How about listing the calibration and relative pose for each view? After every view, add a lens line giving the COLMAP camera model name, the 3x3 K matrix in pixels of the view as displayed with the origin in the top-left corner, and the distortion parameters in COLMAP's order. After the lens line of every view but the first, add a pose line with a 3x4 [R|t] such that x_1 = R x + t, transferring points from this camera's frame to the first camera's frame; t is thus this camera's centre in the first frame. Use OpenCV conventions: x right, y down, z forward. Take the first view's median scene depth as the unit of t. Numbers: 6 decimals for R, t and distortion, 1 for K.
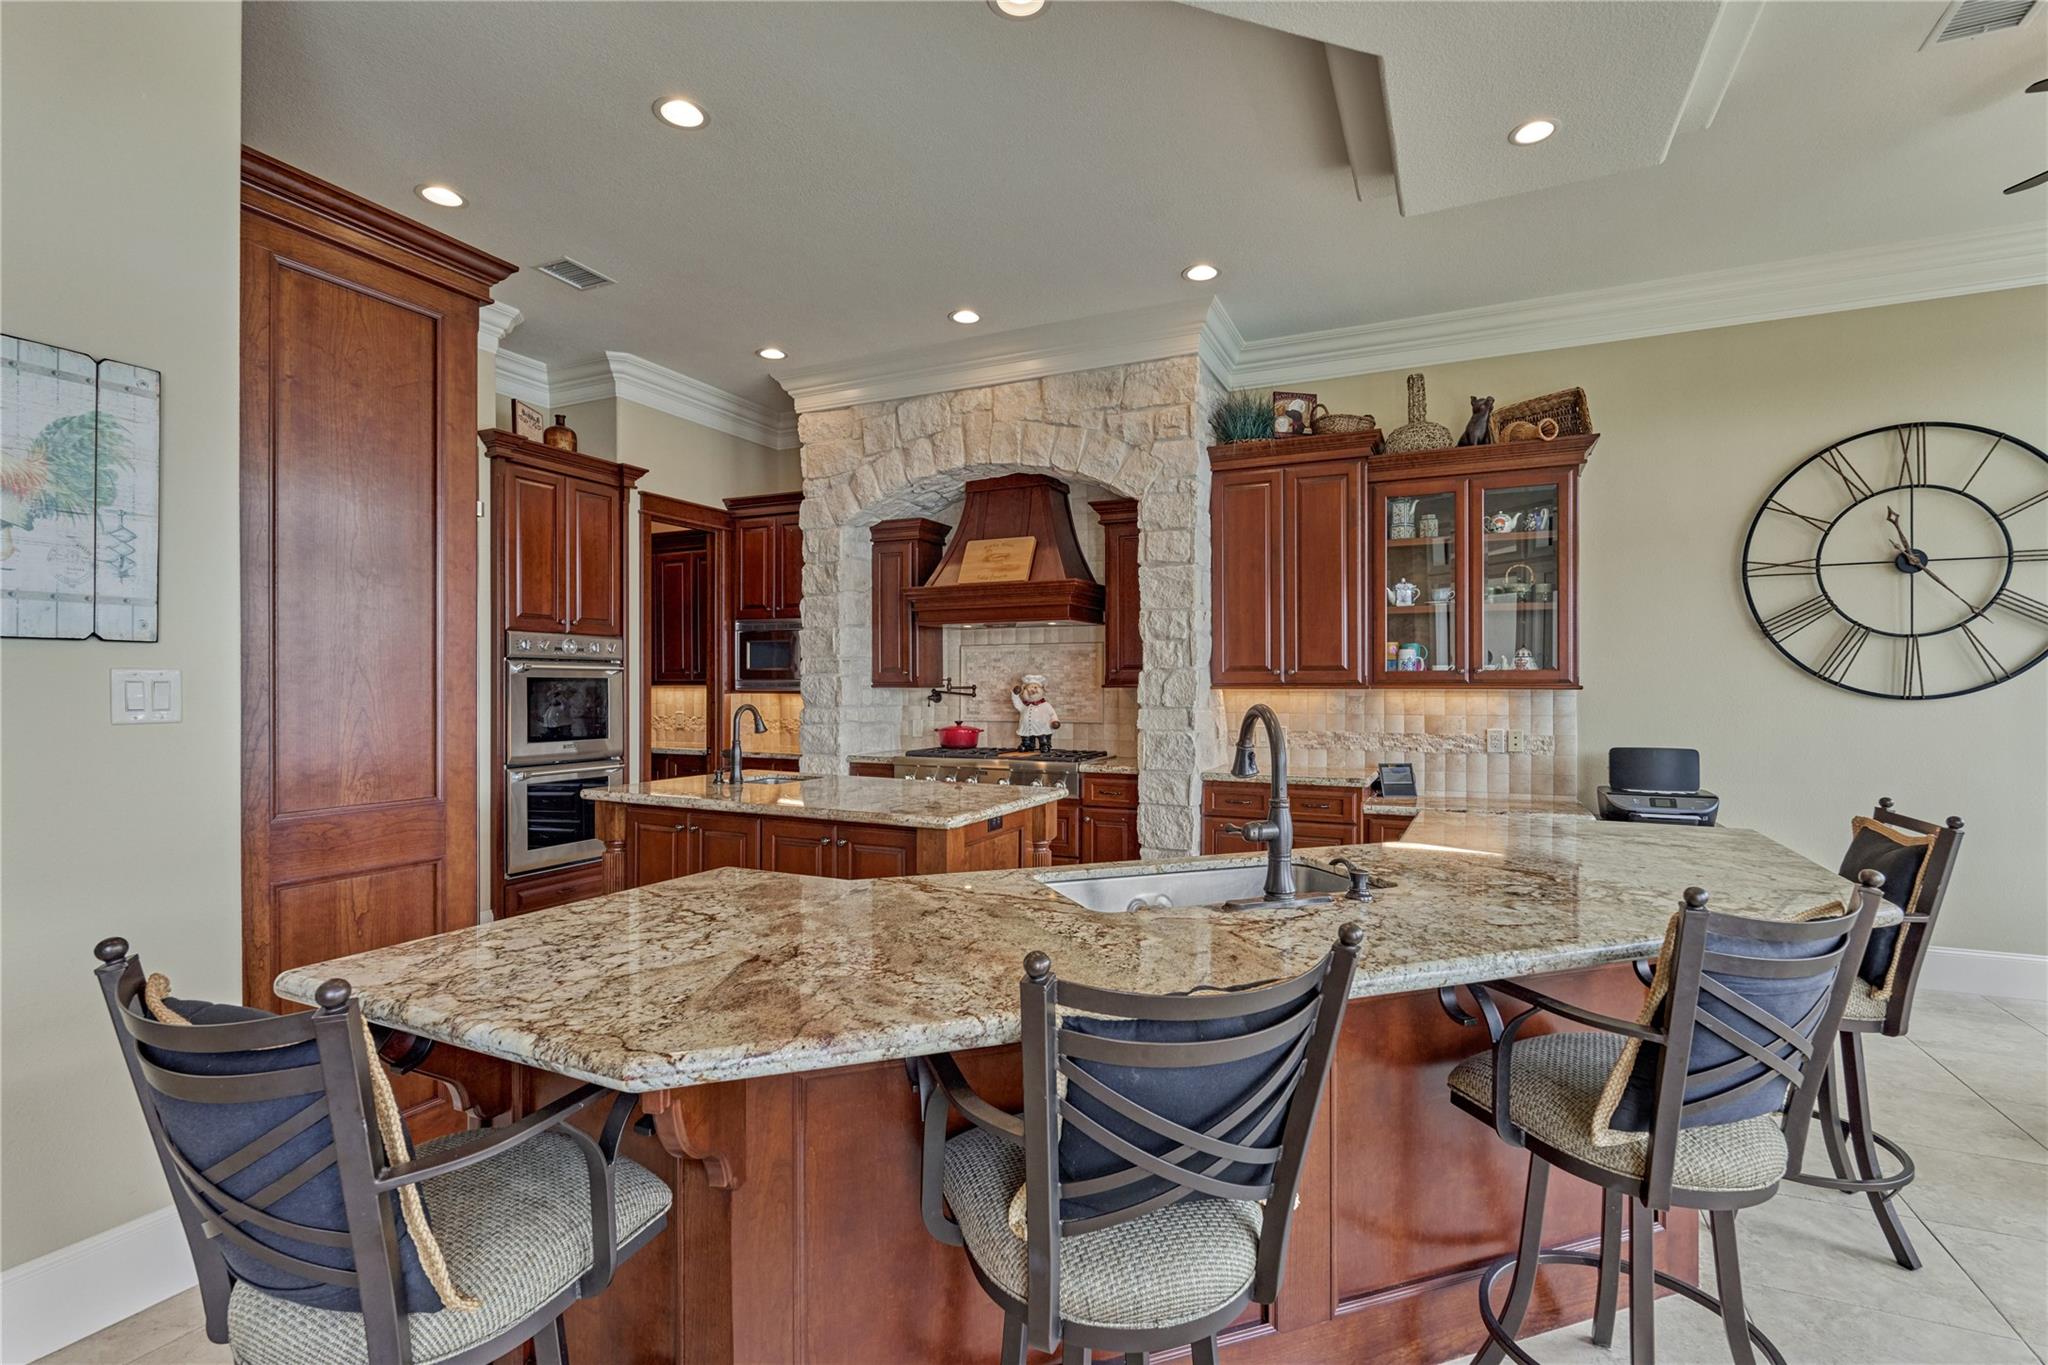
lens RADIAL K [[942.9, 0, 1028.1], [0, 942.9, 685.3], [0, 0, 1]] dist [-0.004500, -0.000340]
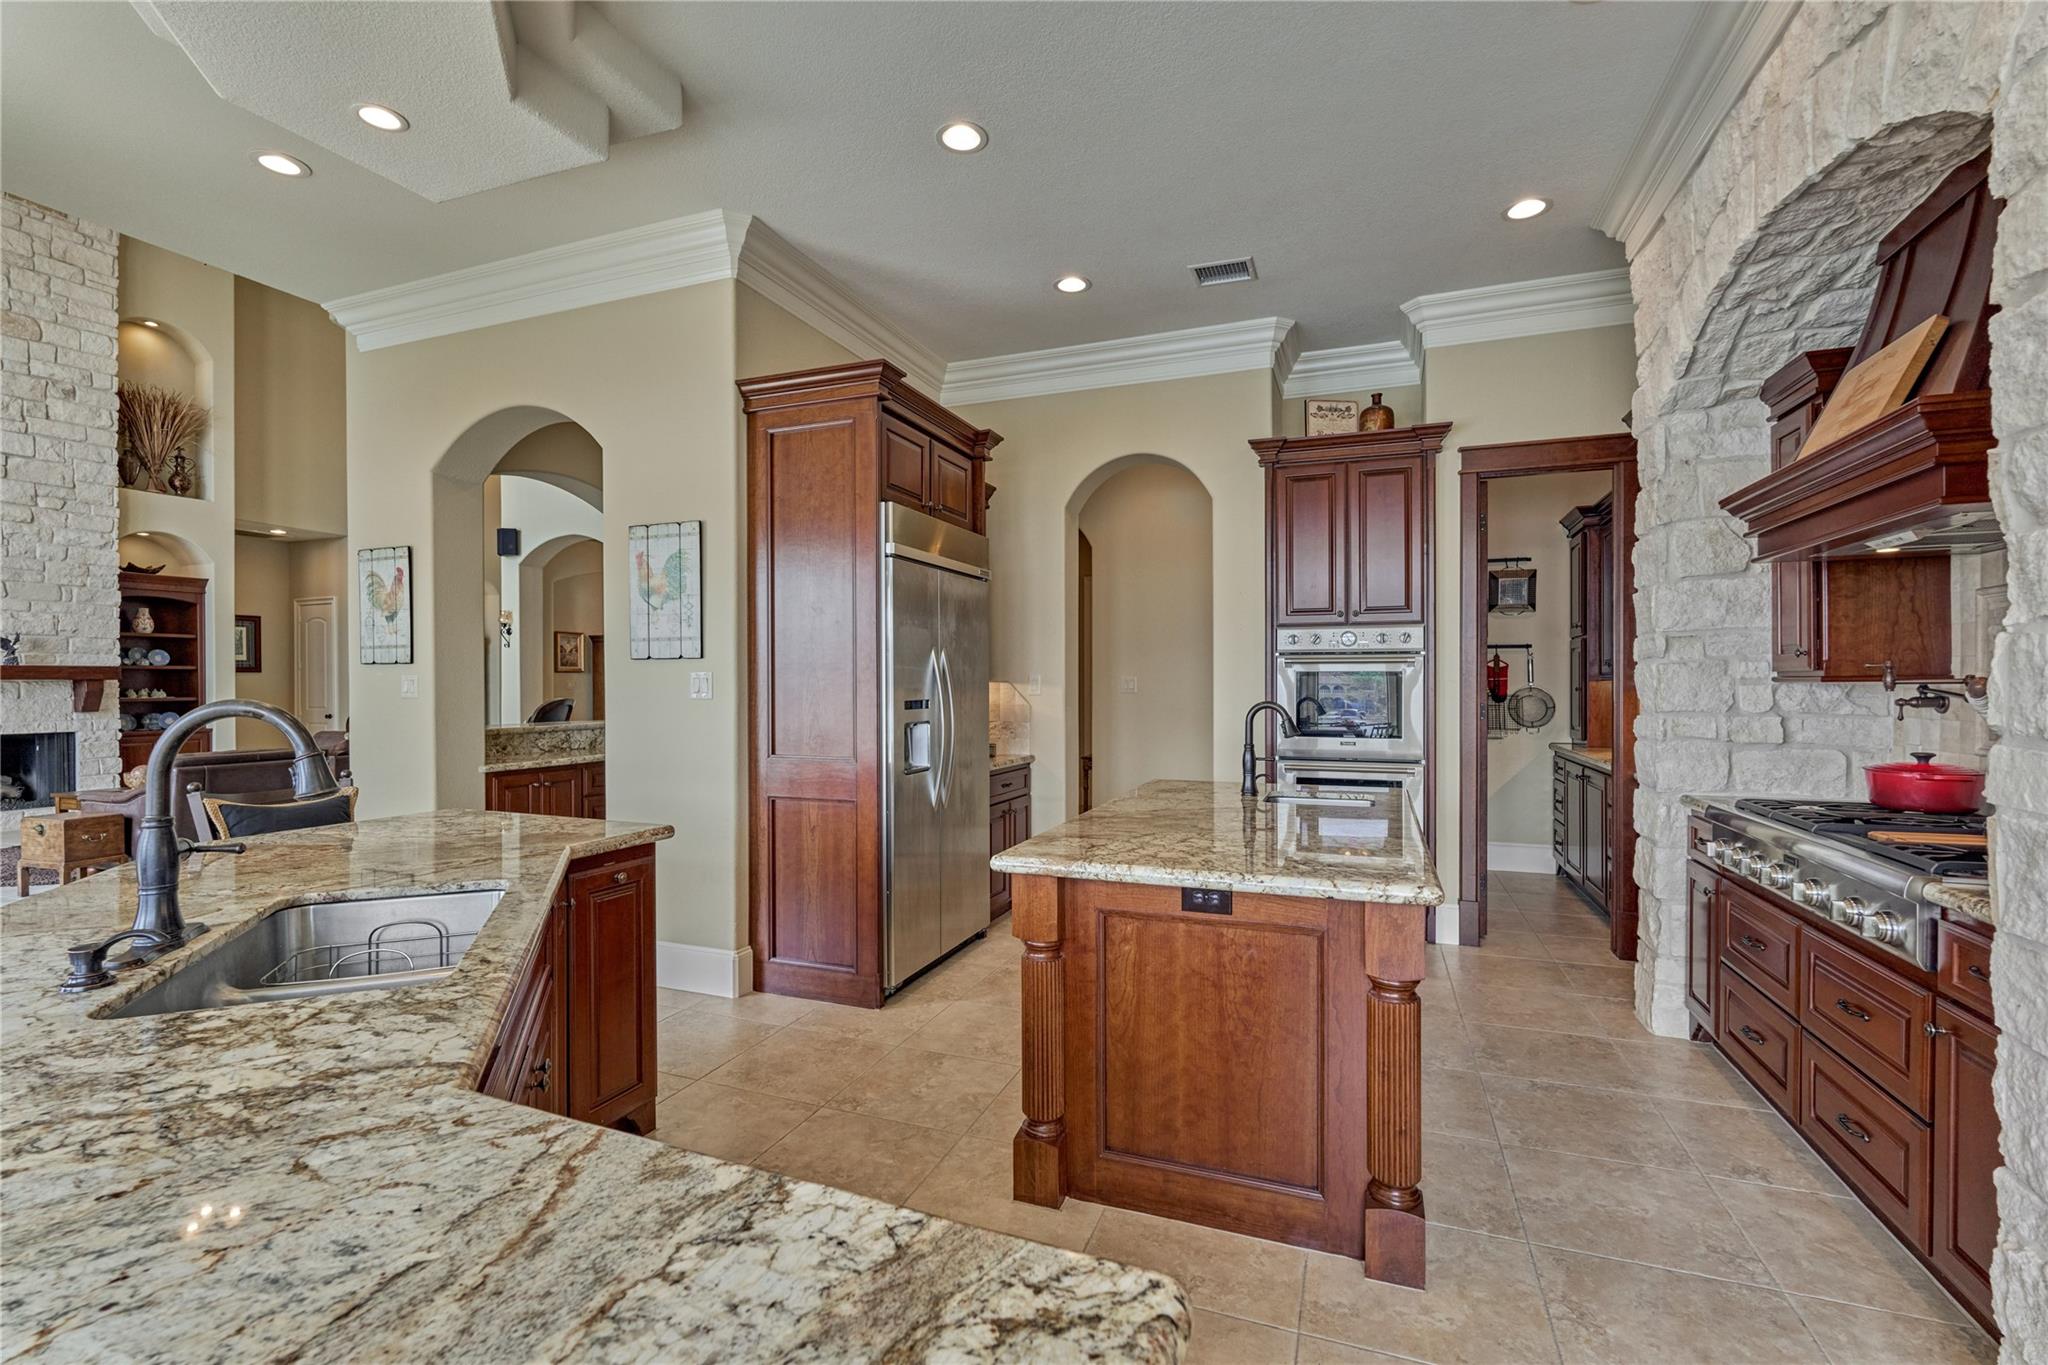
lens RADIAL K [[888.9, 0, 1024.7], [0, 888.9, 685.4], [0, 0, 1]] dist [-0.005273, -0.000344]
pose [[0.069642, 0.003695, -0.997565, 0.395614], [0.001865, 0.999991, 0.003834, 0.002226], [0.997570, -0.002128, 0.069634, 0.626517]]
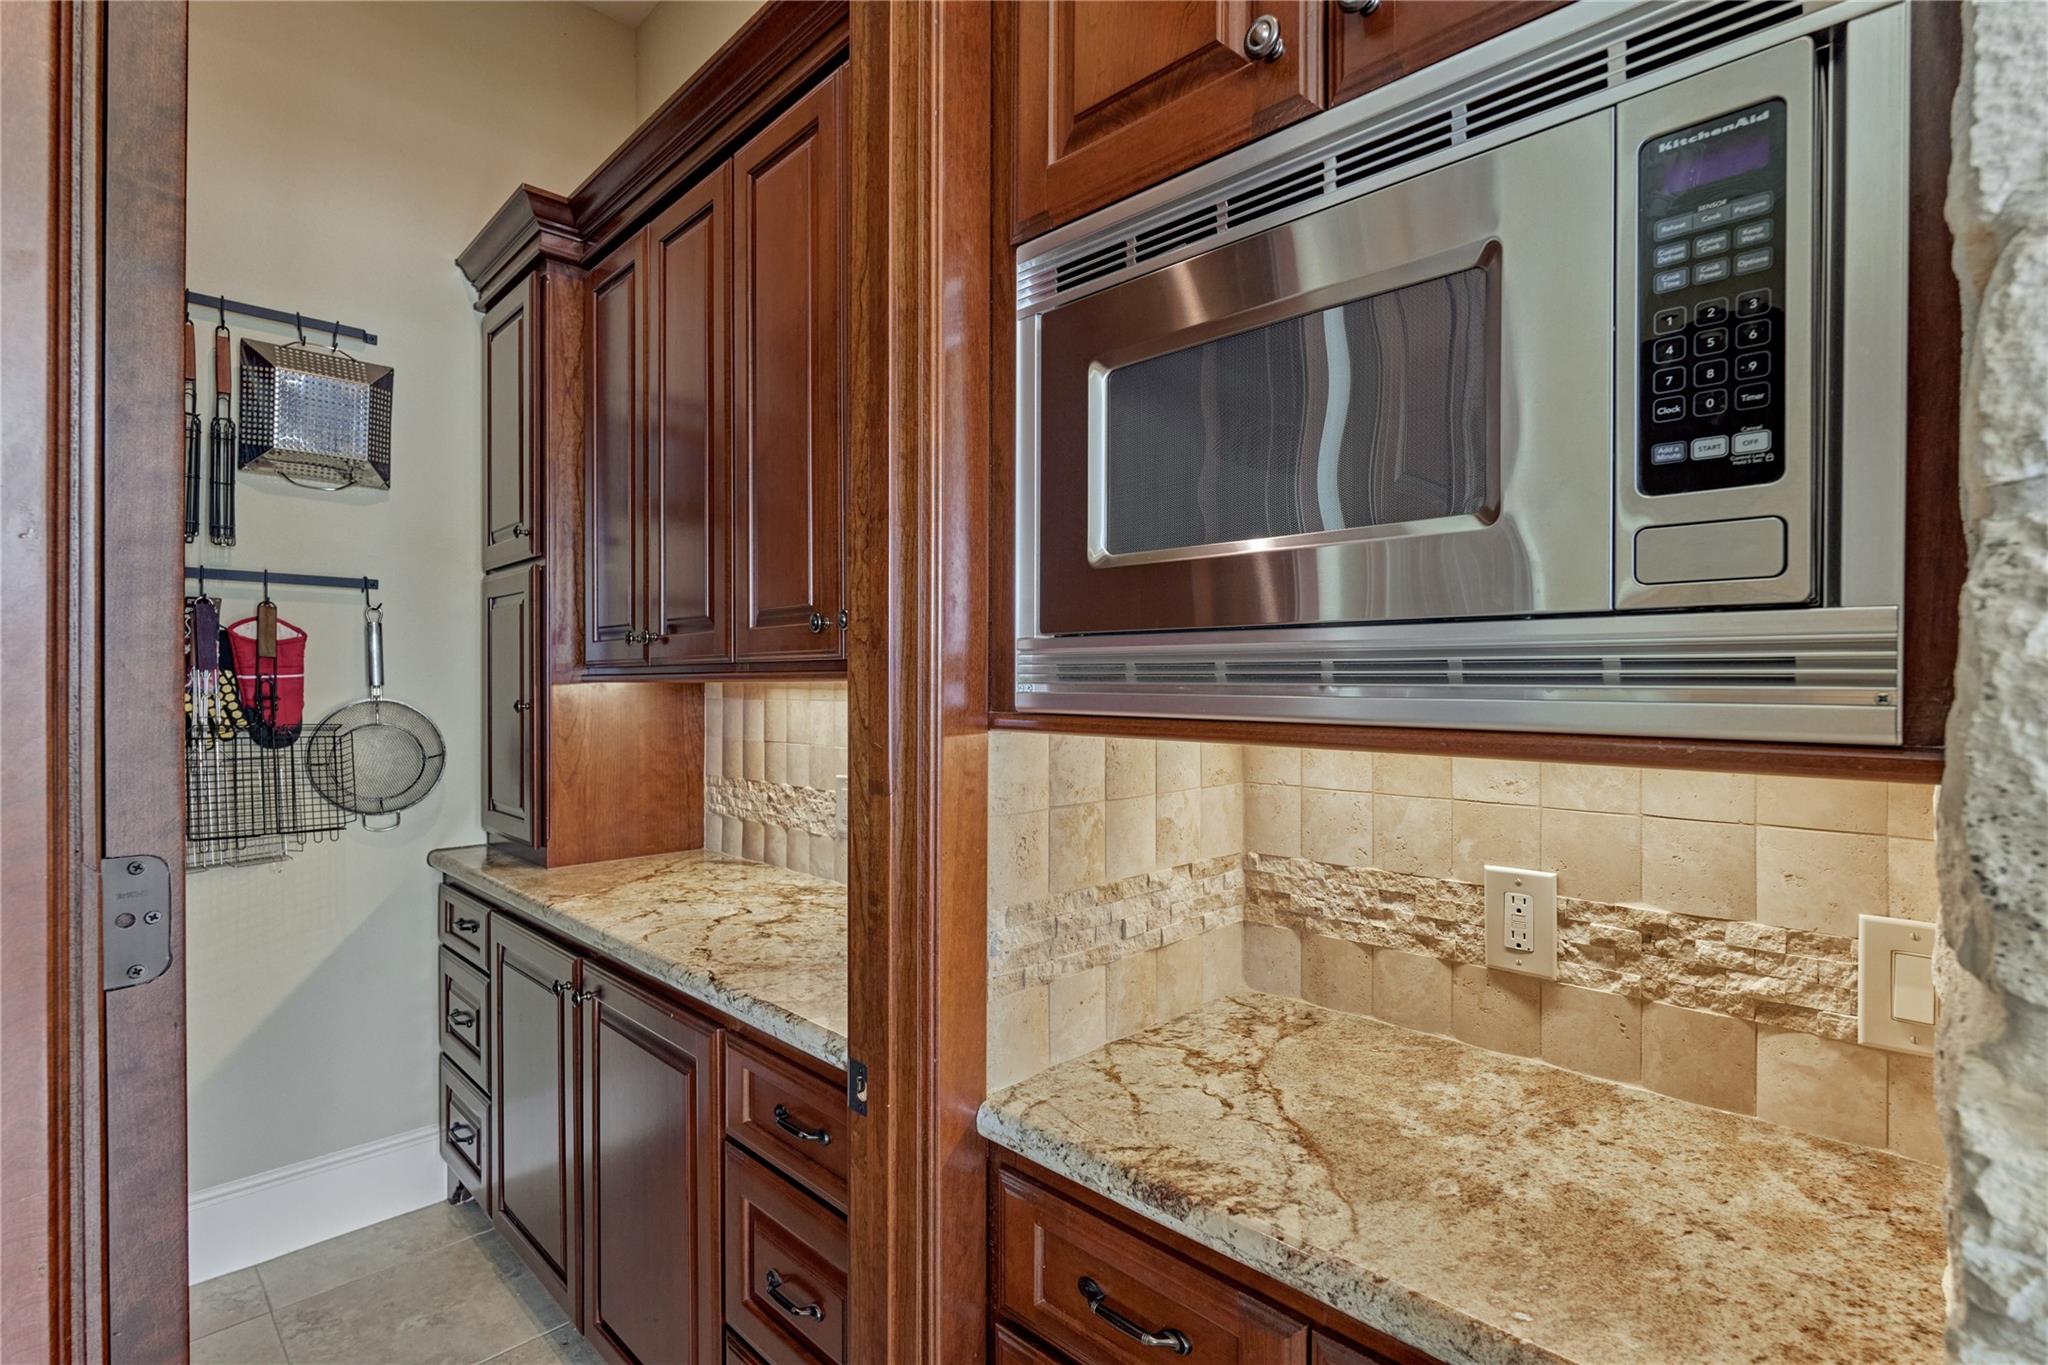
lens RADIAL K [[994.9, 0, 1024.0], [0, 994.9, 682.5], [0, 0, 1]] dist [-0.000479, 0.000027]
pose [[0.937128, 0.002570, -0.348977, -0.318705], [-0.001762, 0.999995, 0.002632, 0.000026], [0.348982, -0.001851, 0.937128, 1.068692]]
